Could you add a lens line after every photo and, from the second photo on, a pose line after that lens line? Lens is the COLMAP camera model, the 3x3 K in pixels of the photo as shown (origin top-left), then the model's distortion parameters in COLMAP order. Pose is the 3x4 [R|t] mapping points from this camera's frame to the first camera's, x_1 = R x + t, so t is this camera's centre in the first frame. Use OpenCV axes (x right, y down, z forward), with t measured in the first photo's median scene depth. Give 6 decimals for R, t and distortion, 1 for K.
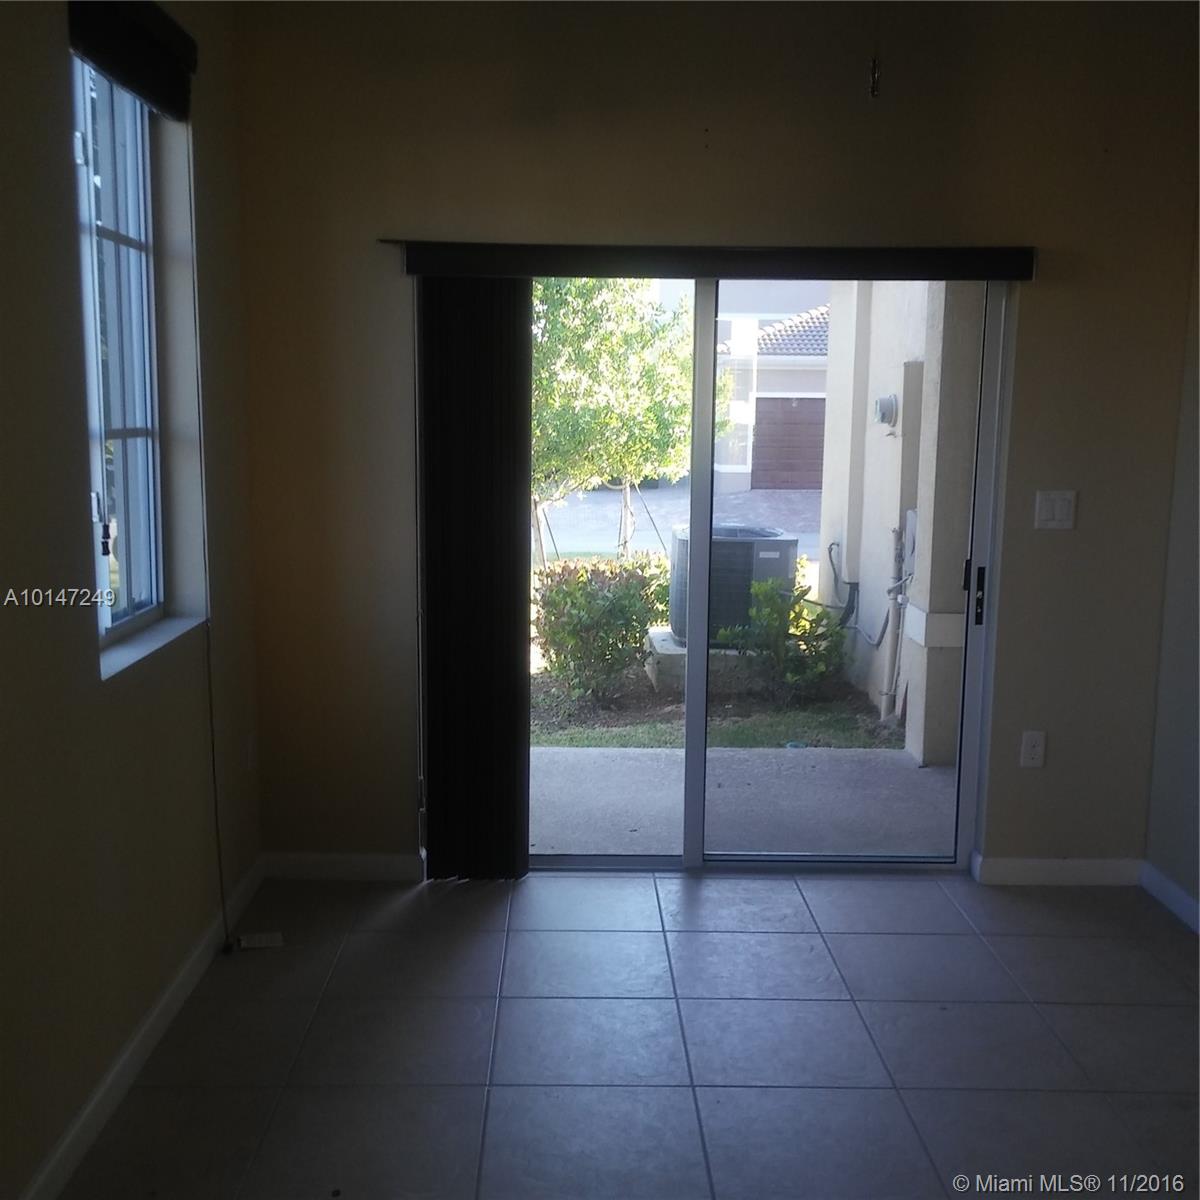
lens RADIAL K [[1370.2, 0, 566.2], [0, 1370.2, 633.2], [0, 0, 1]] dist [0.009198, 0.034492]
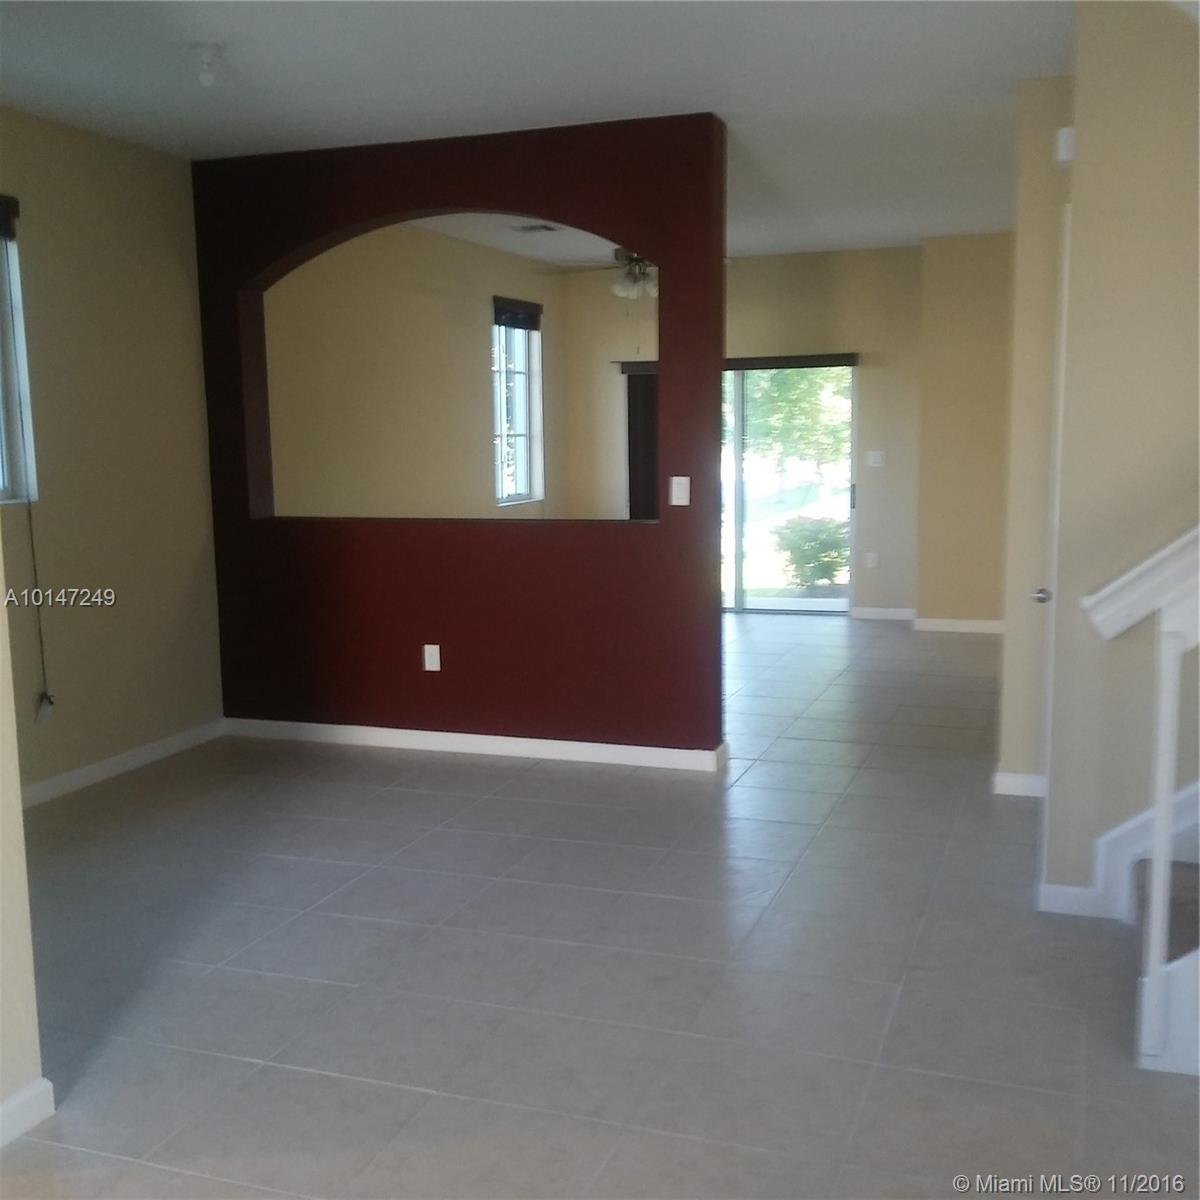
lens RADIAL K [[1370.2, 0, 566.2], [0, 1370.2, 633.2], [0, 0, 1]] dist [0.009198, 0.034492]
pose [[0.964499, 0.006784, -0.263998, 0.497235], [-0.011519, 0.999799, -0.016389, 0.284151], [0.263834, 0.018849, 0.964384, -1.595468]]
